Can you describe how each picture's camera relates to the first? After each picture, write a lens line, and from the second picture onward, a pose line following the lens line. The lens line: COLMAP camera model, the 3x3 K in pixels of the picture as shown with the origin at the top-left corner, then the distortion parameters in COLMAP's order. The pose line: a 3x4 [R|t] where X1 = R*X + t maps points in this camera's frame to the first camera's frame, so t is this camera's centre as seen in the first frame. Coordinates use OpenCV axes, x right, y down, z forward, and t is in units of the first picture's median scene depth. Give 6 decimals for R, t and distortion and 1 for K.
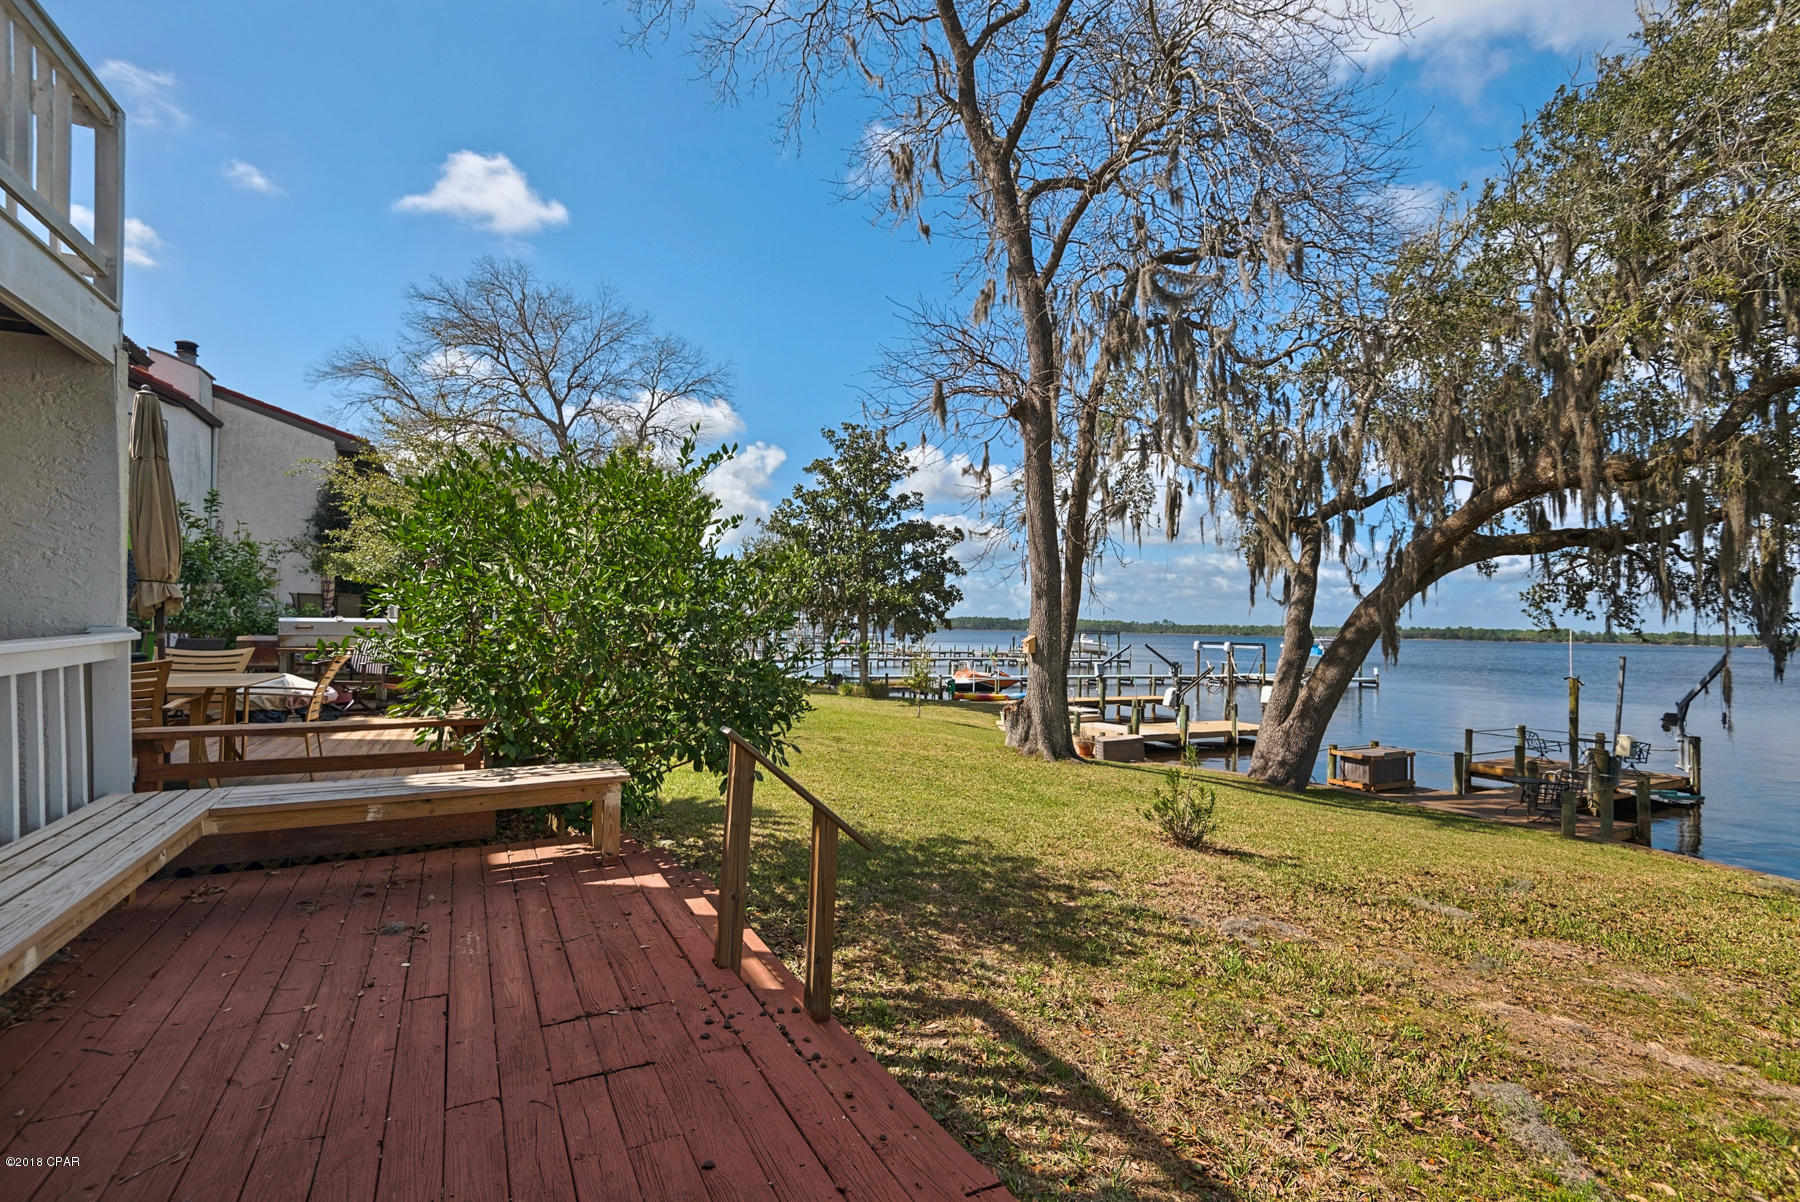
lens RADIAL K [[805.4, 0, 900.0], [0, 805.4, 601.0], [0, 0, 1]] dist [-0.001805, -0.009751]
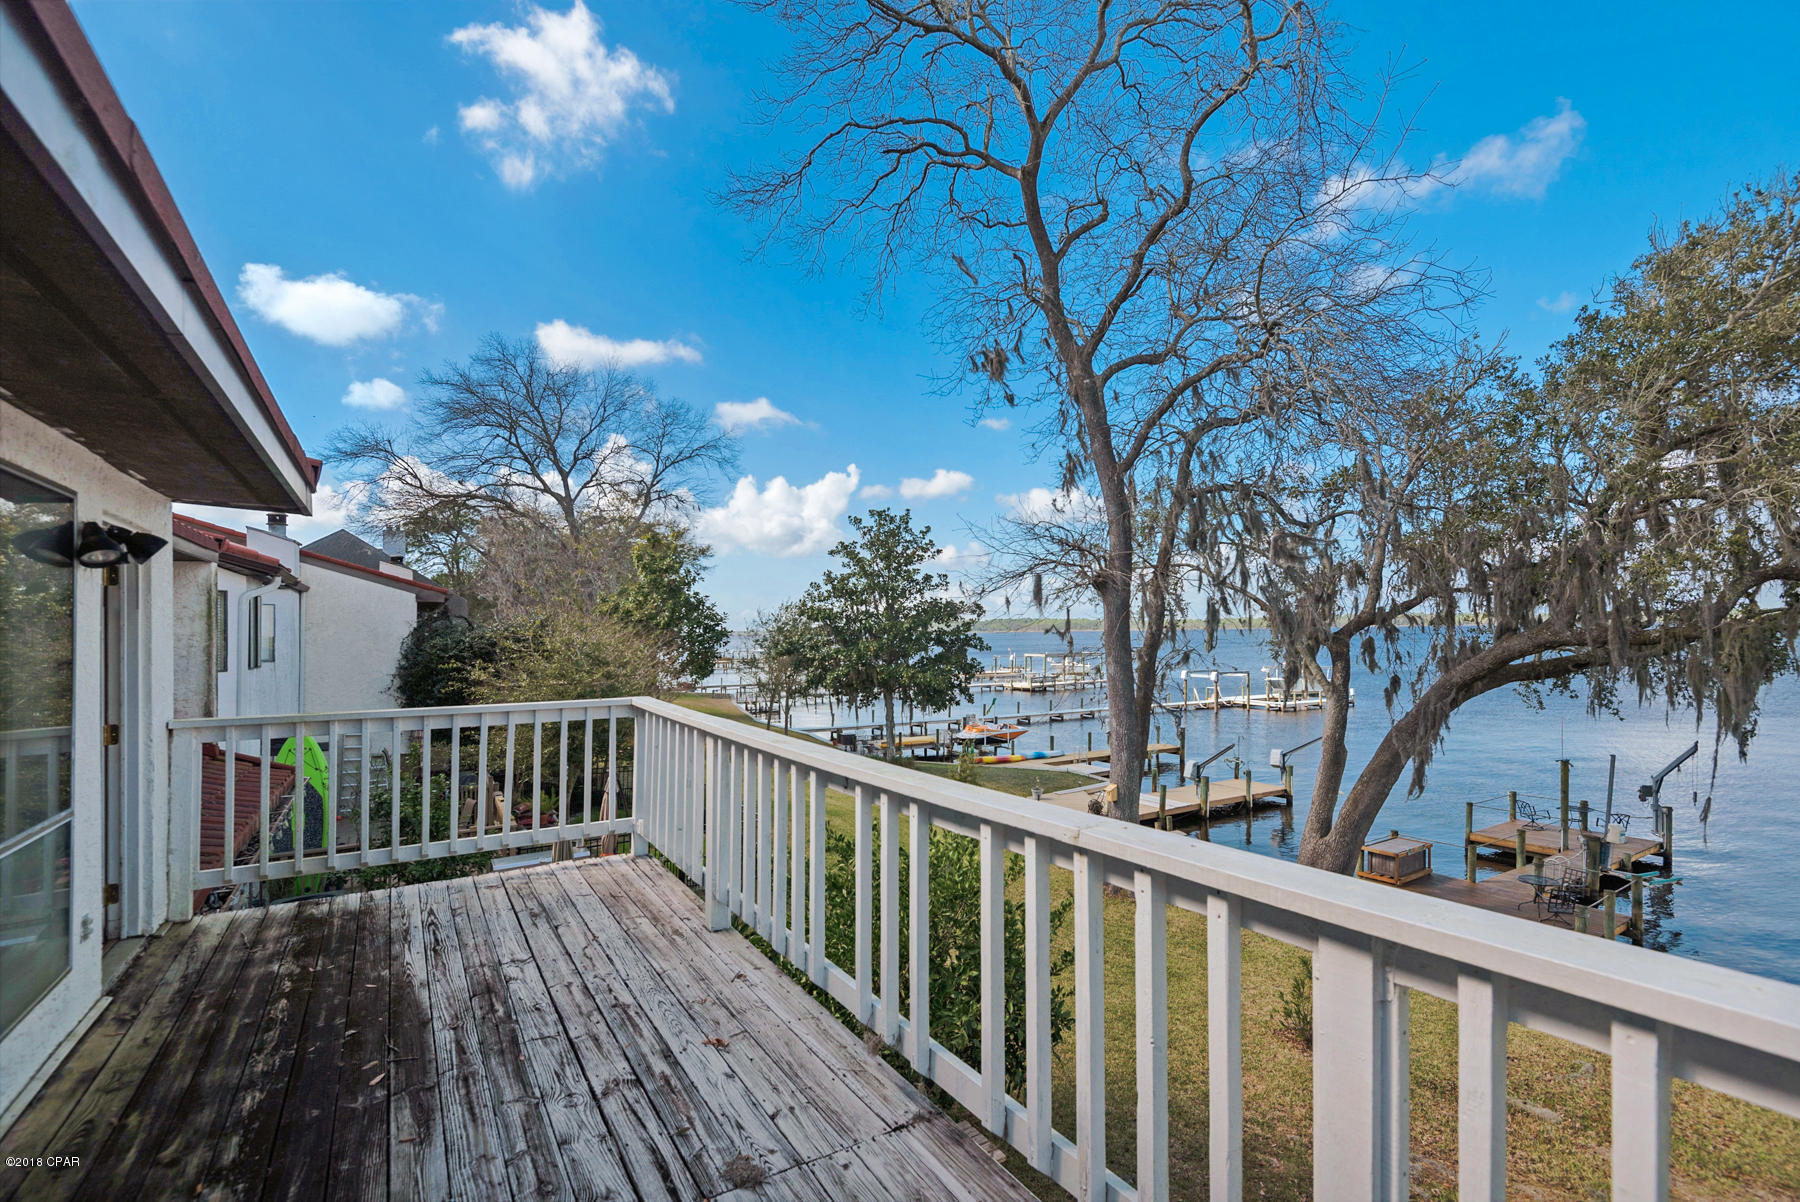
lens RADIAL K [[832.4, 0, 900.0], [0, 832.4, 601.0], [0, 0, 1]] dist [-0.015437, 0.000146]
pose [[0.997785, -0.026241, 0.061126, -0.097458], [0.025170, 0.999517, 0.018238, -0.121273], [-0.061575, -0.016660, 0.997963, -0.052763]]
